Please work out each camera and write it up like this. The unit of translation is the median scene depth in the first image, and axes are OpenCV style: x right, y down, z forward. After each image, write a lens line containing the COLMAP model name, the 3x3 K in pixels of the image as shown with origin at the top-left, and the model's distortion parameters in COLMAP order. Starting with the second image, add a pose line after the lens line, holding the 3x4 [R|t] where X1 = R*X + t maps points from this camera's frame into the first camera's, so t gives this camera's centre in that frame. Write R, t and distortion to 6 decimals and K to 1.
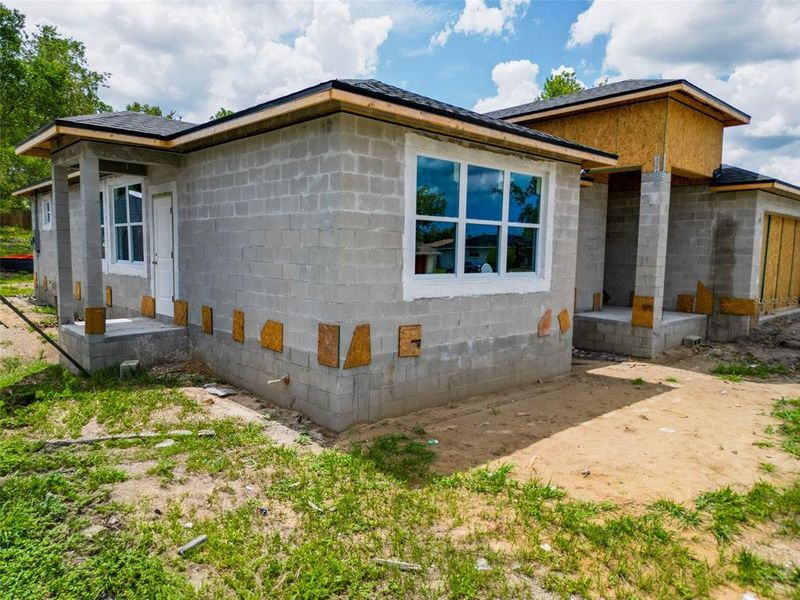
lens RADIAL K [[565.3, 0, 405.5], [0, 565.3, 300.5], [0, 0, 1]] dist [0.056334, -0.038919]
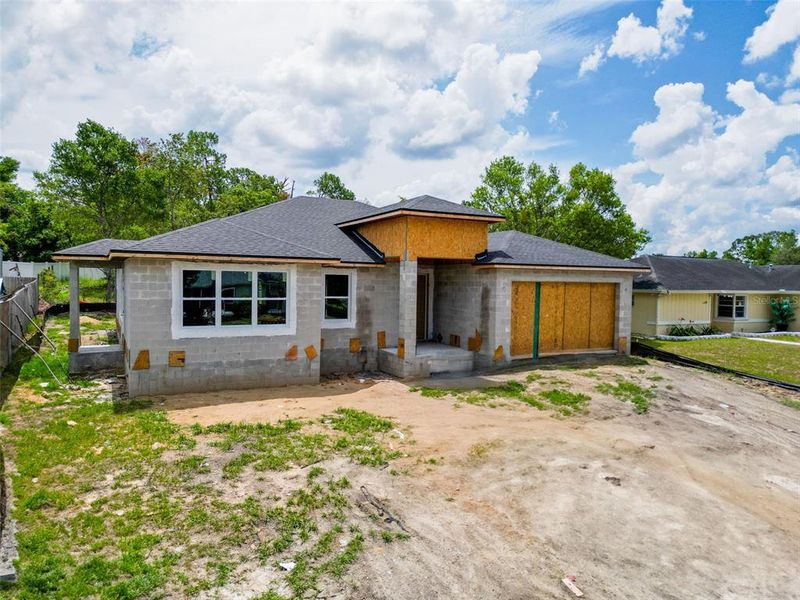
lens RADIAL K [[566.1, 0, 400.0], [0, 566.1, 300.0], [0, 0, 1]] dist [0.057386, -0.006423]
pose [[0.961451, 0.006616, -0.274896, 1.101481], [-0.021822, 0.998393, -0.052294, -0.041979], [0.274109, 0.056277, 0.960051, -0.642158]]
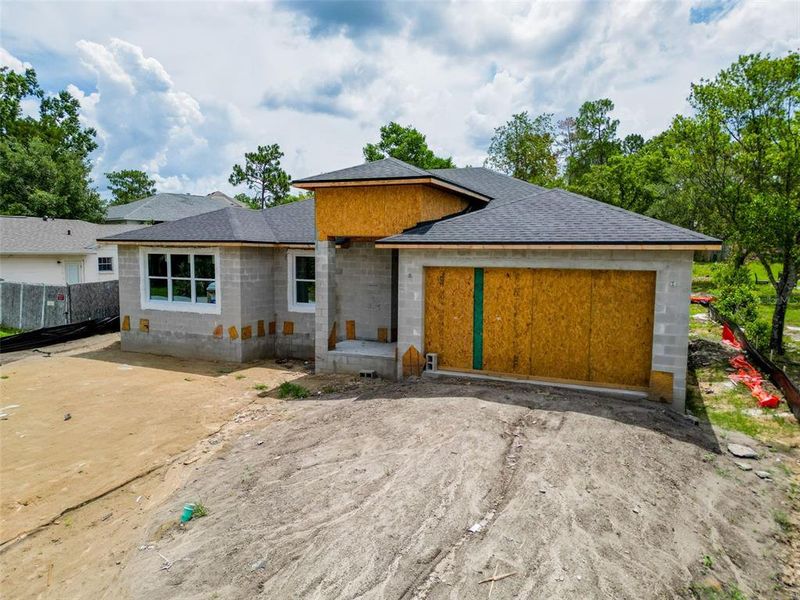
lens RADIAL K [[565.3, 0, 405.5], [0, 565.3, 300.5], [0, 0, 1]] dist [0.056334, -0.038919]
pose [[0.381832, 0.069964, -0.921580, 2.296754], [-0.082921, 0.995703, 0.041235, -0.198192], [0.920505, 0.060674, 0.385992, 0.874563]]
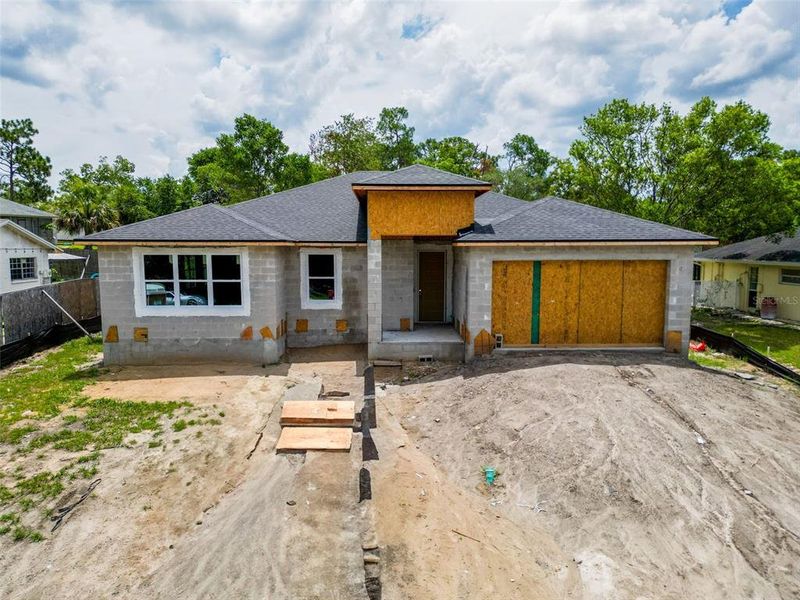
lens RADIAL K [[565.3, 0, 405.5], [0, 565.3, 300.5], [0, 0, 1]] dist [0.056334, -0.038919]
pose [[0.746368, 0.049310, -0.663705, 1.907216], [-0.042749, 0.998744, 0.026128, -0.141157], [0.664159, 0.008872, 0.747538, -0.025062]]
